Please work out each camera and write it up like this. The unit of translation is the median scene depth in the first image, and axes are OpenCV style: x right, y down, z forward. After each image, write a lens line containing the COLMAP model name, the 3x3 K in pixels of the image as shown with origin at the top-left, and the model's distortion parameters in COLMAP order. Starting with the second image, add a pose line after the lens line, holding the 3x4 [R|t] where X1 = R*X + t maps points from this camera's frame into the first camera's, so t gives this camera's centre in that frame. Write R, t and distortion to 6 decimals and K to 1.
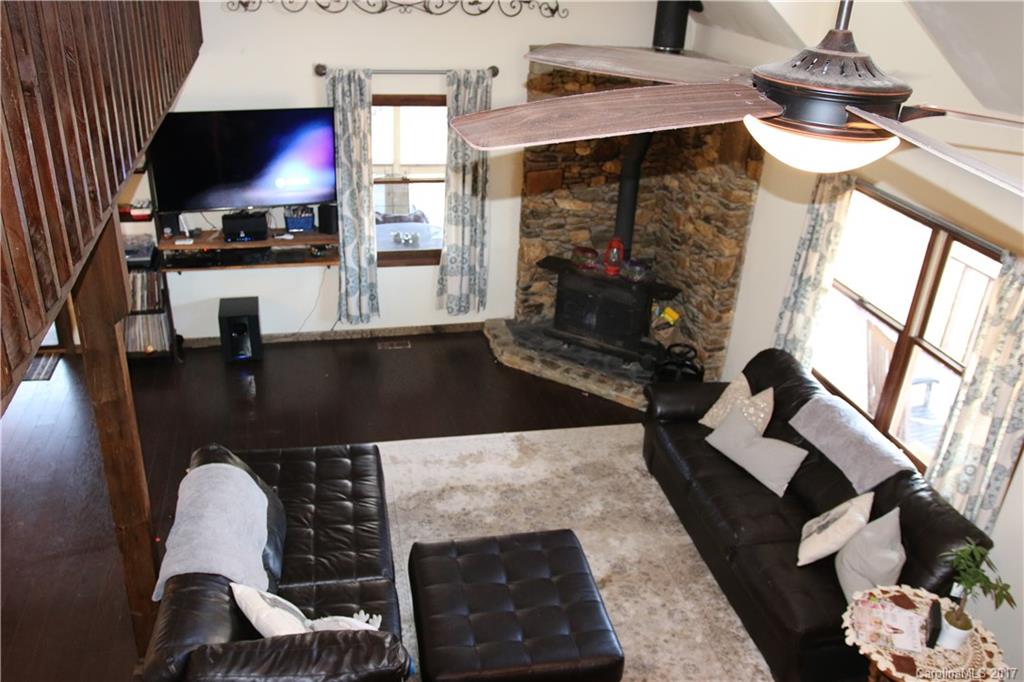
lens RADIAL K [[851.1, 0, 512.0], [0, 851.1, 341.0], [0, 0, 1]] dist [-0.072016, 0.070717]
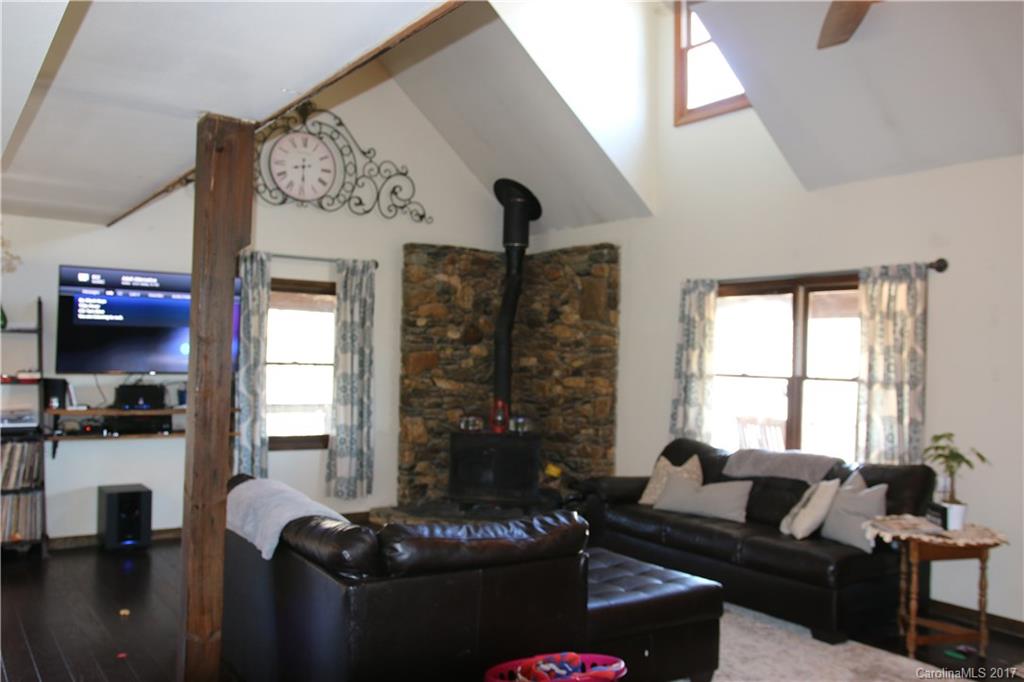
lens RADIAL K [[851.1, 0, 512.0], [0, 851.1, 341.0], [0, 0, 1]] dist [-0.072016, 0.070717]
pose [[0.931010, -0.024410, 0.364178, -0.255833], [0.185023, 0.891626, -0.413242, 0.263586], [-0.314623, 0.452114, 0.834629, 0.042849]]
